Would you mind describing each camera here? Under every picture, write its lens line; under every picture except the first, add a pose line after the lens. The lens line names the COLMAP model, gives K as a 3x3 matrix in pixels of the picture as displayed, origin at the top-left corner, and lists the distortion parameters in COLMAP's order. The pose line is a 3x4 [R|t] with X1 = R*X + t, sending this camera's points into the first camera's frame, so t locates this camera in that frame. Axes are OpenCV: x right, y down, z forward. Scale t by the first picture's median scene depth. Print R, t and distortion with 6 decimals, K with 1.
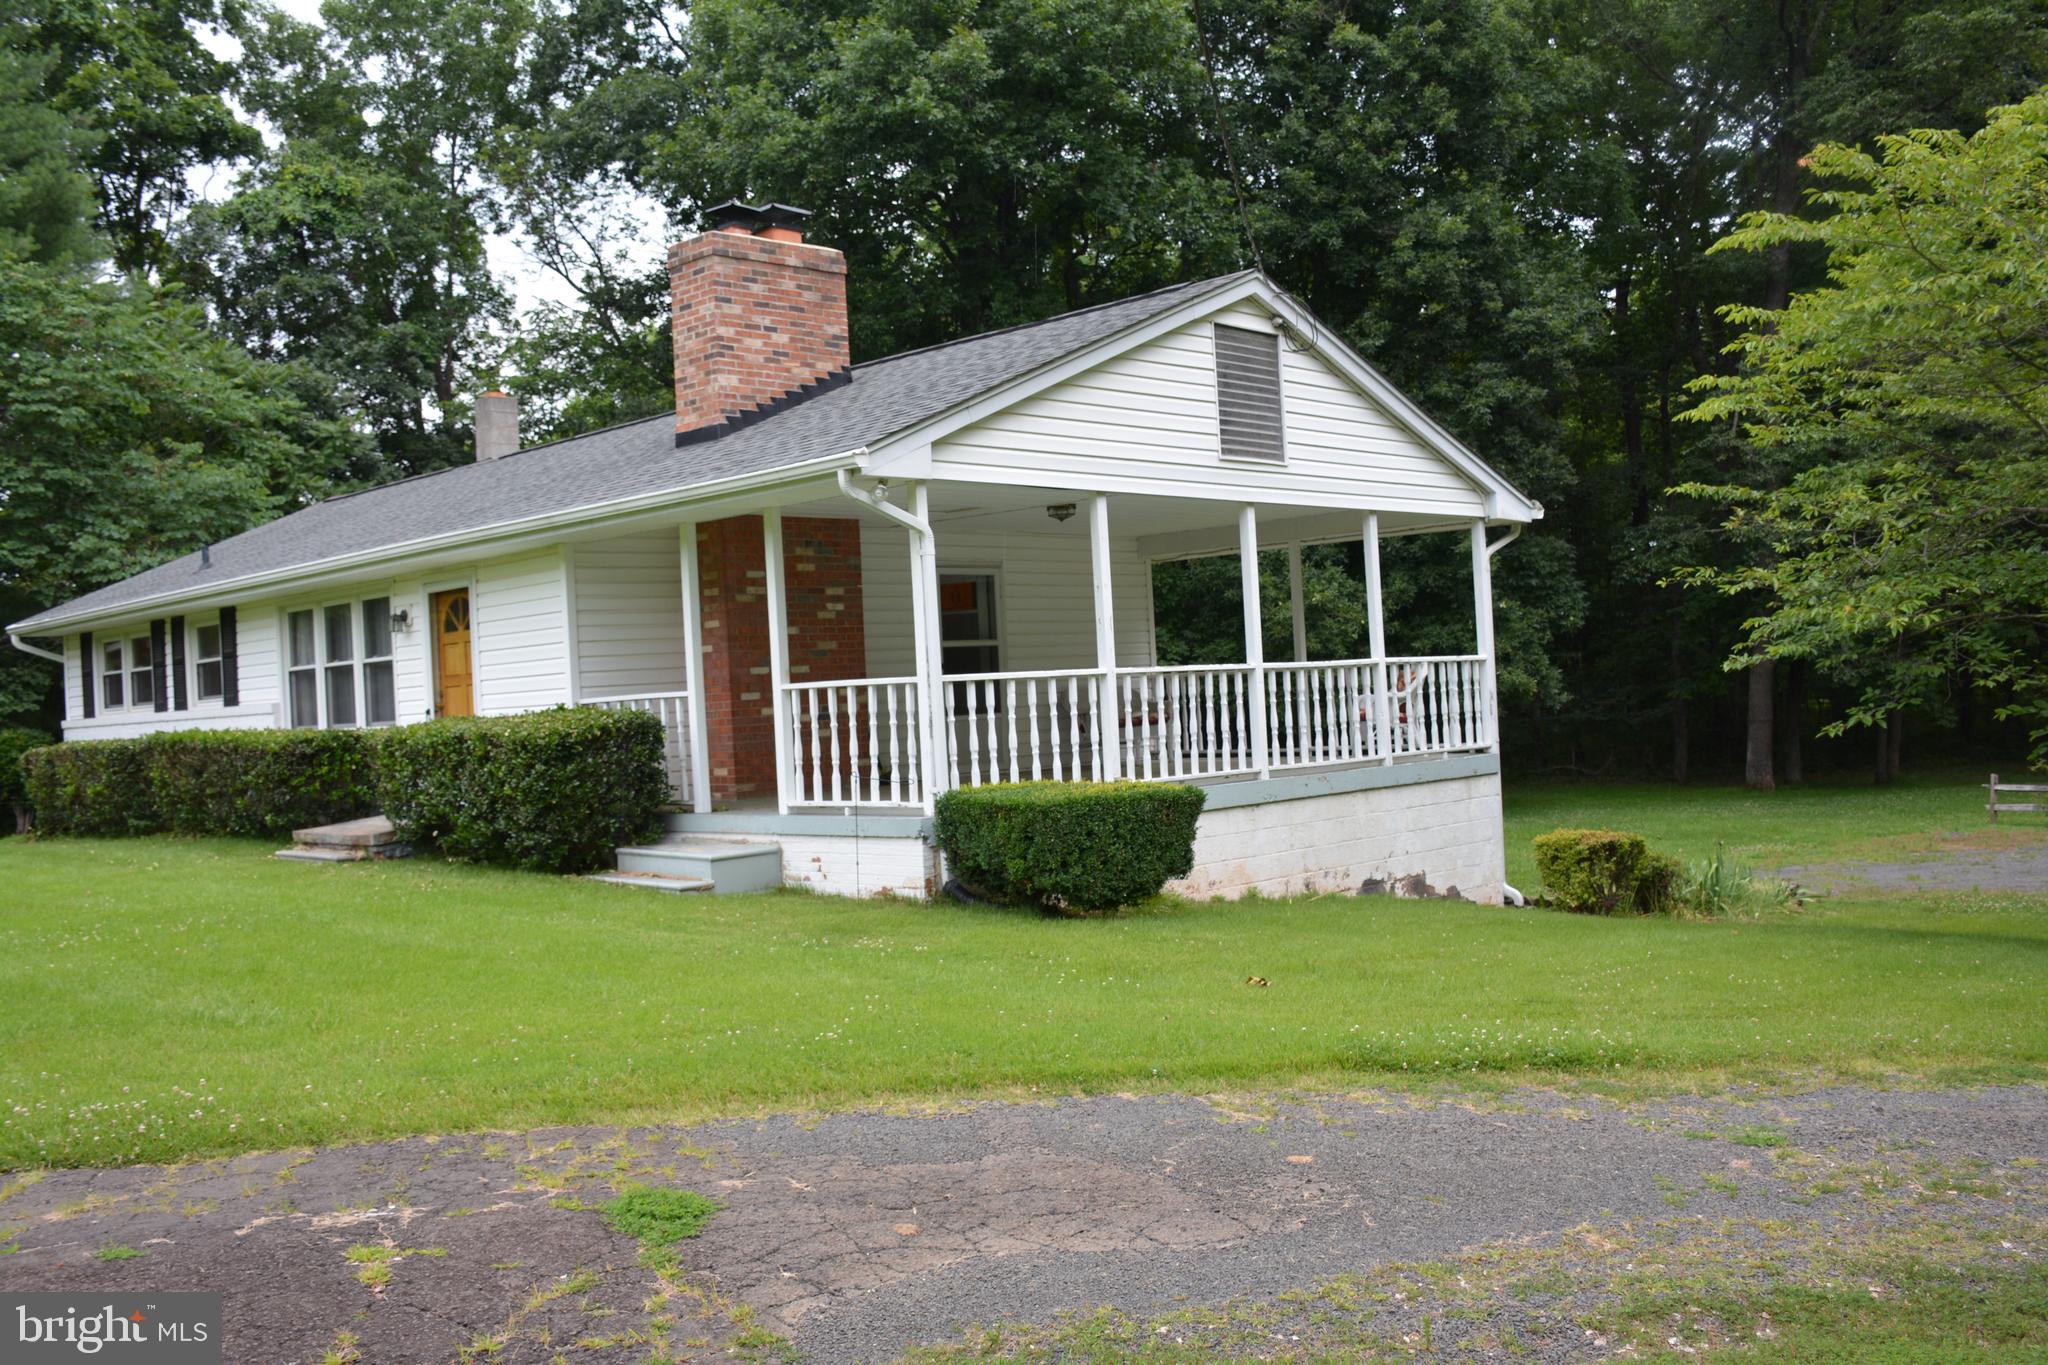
lens RADIAL K [[1846.8, 0, 1024.0], [0, 1846.8, 682.5], [0, 0, 1]] dist [-0.096386, 0.143247]
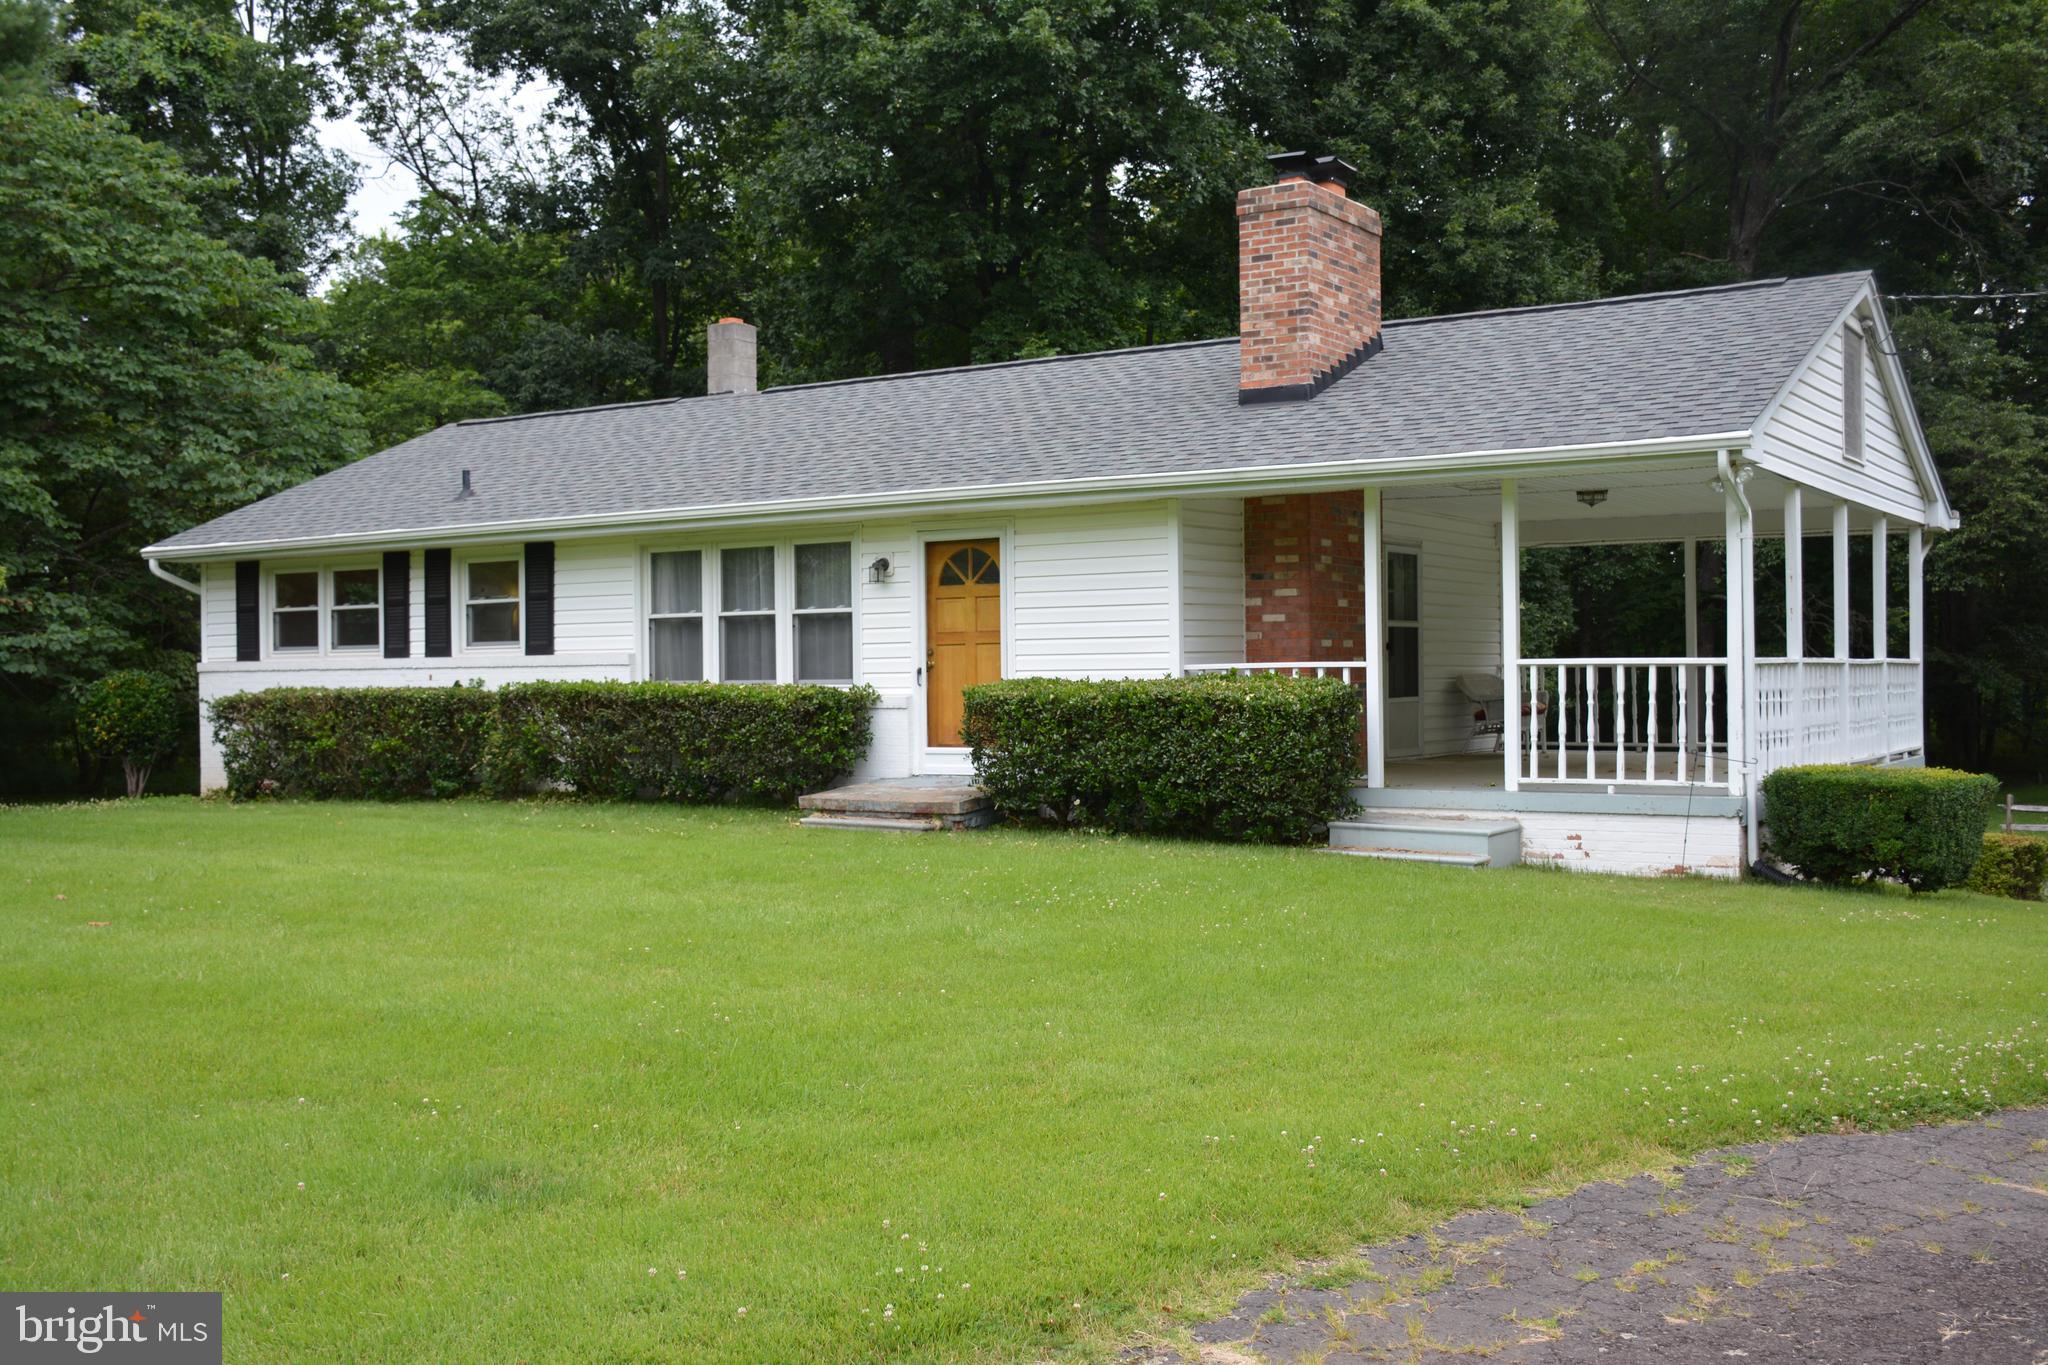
lens RADIAL K [[2022.8, 0, 1024.0], [0, 2022.8, 682.5], [0, 0, 1]] dist [-0.044708, 0.159649]
pose [[0.978801, 0.040915, 0.200683, -0.431841], [-0.042011, 0.999116, 0.001204, 0.016611], [-0.200456, -0.009610, 0.979656, -0.002970]]
